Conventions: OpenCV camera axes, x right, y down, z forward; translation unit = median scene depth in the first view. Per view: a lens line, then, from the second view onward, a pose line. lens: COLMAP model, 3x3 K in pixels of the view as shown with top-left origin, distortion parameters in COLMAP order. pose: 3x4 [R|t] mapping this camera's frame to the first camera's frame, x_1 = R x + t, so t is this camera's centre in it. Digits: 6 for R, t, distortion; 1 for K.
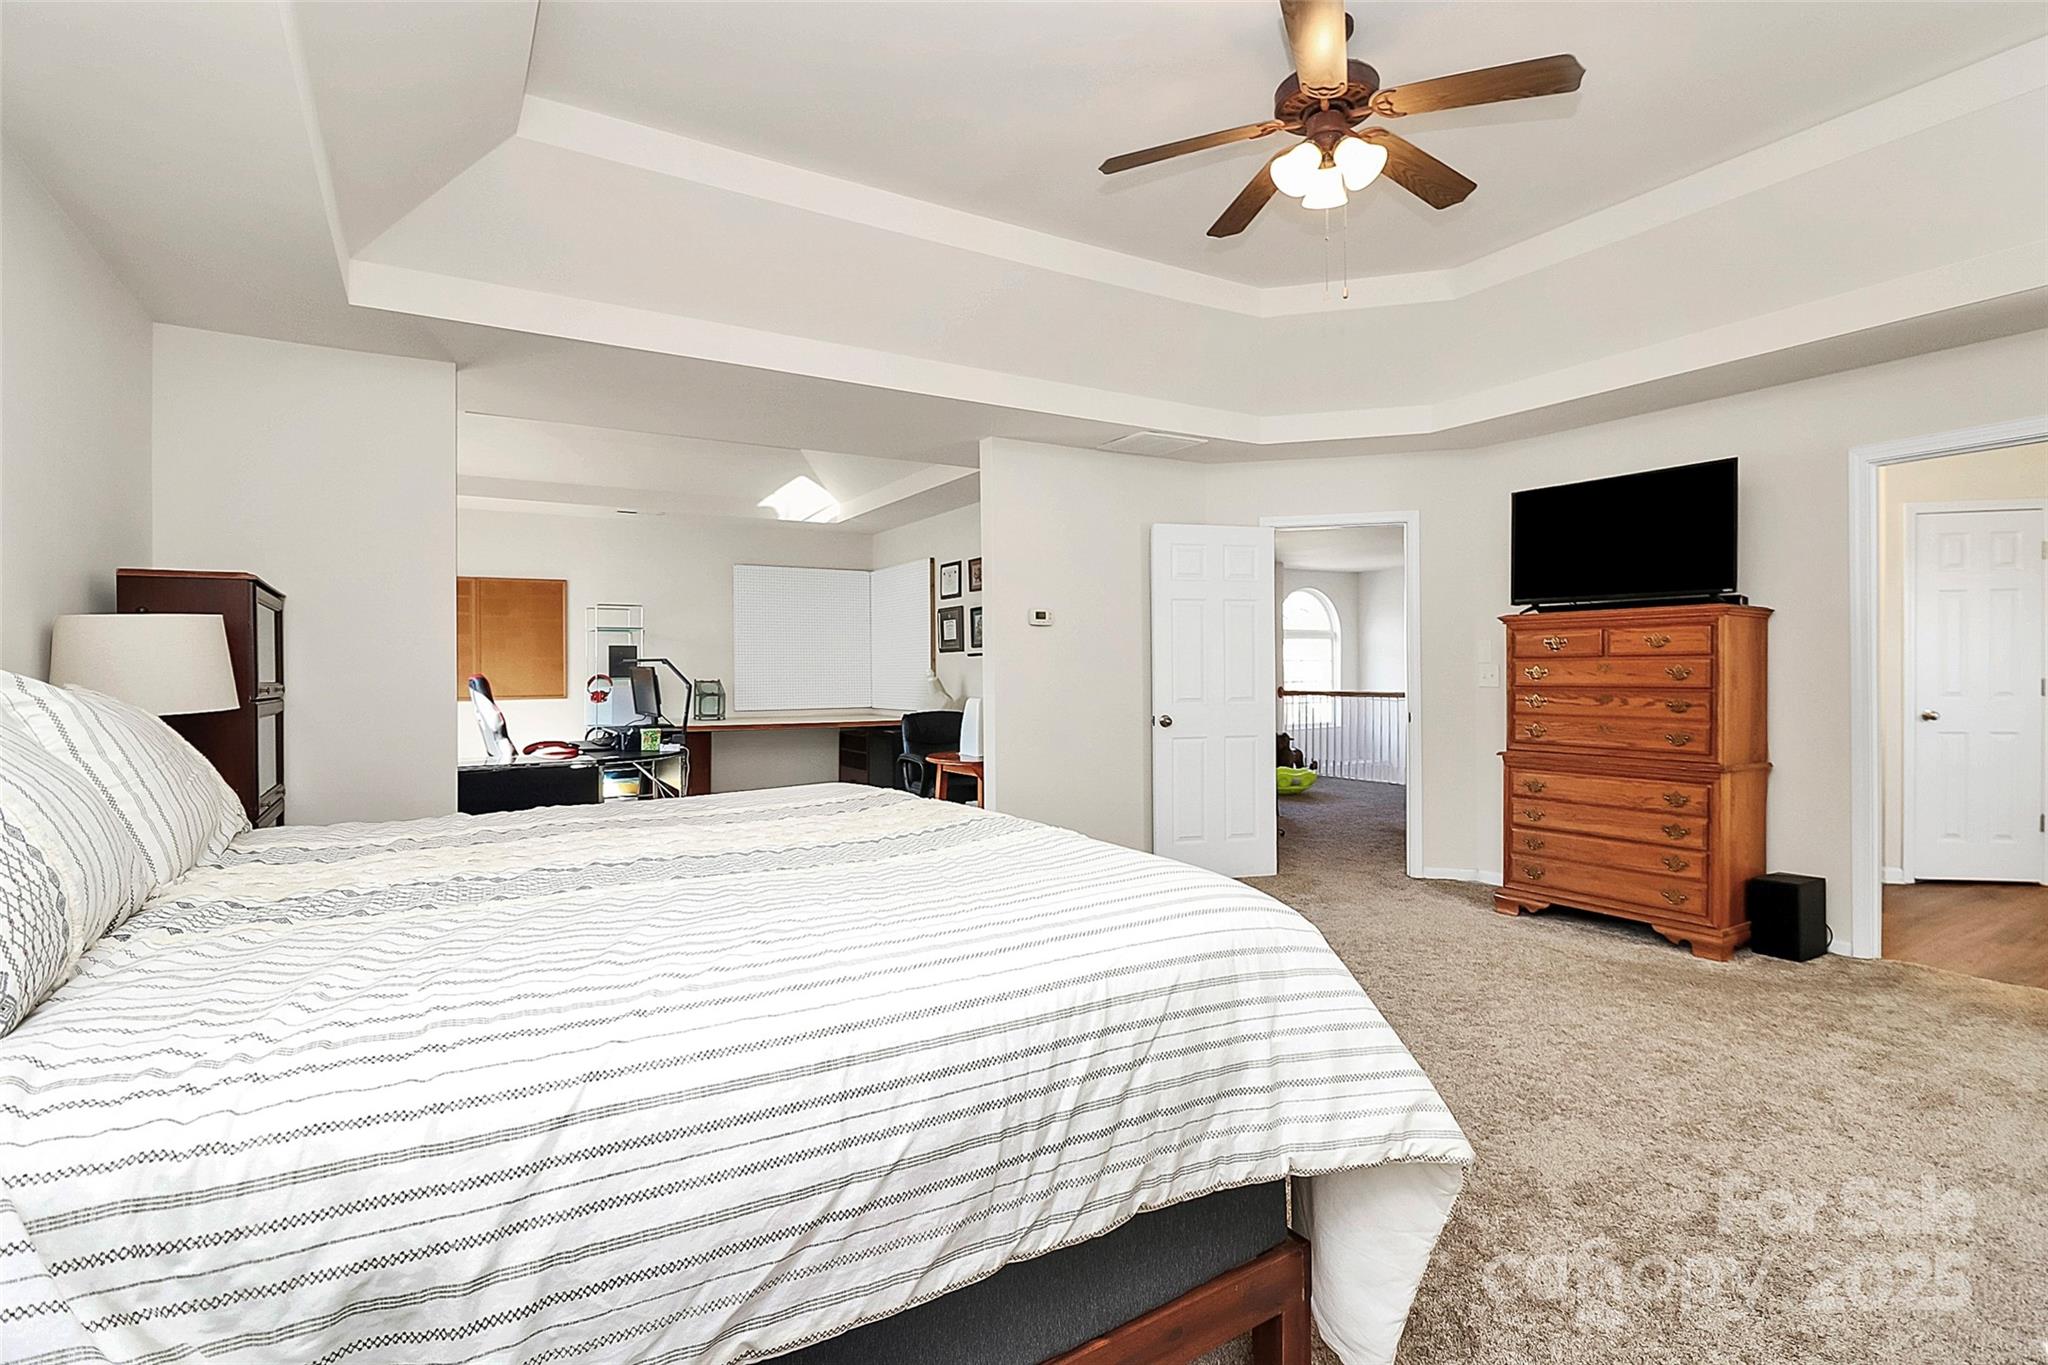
lens RADIAL K [[960.6, 0, 1024.0], [0, 960.6, 682.5], [0, 0, 1]] dist [0.000056, -0.011124]
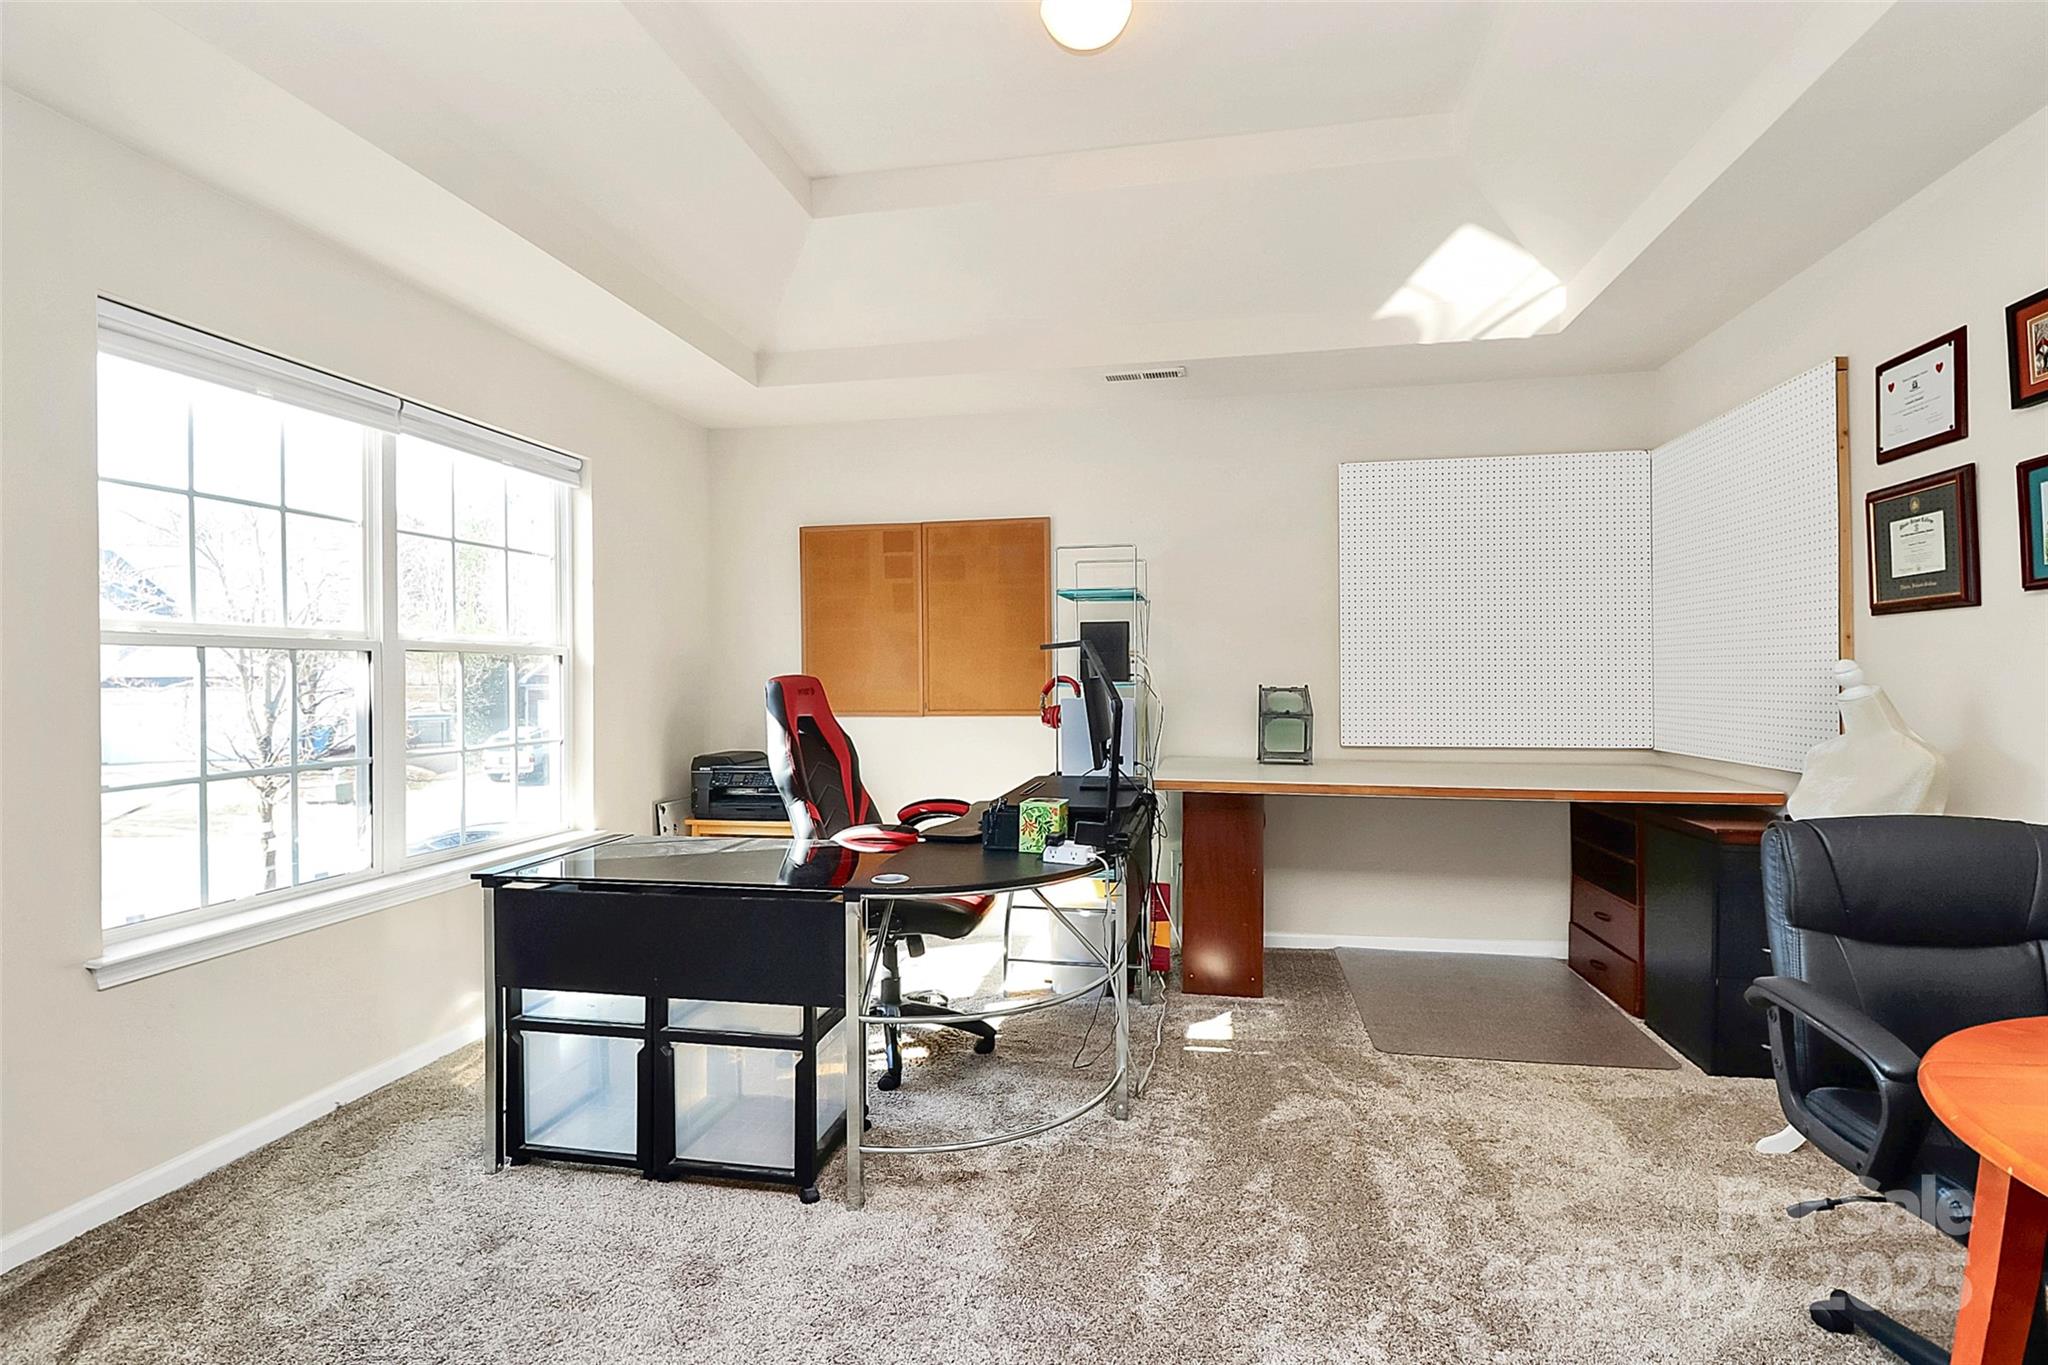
lens RADIAL K [[1012.9, 0, 1026.0], [0, 1012.9, 671.3], [0, 0, 1]] dist [0.000439, -0.000549]
pose [[0.739251, -0.001236, -0.673429, -0.067638], [-0.000033, 0.999998, -0.001872, -0.010262], [0.673431, 0.001406, 0.739249, 0.521473]]
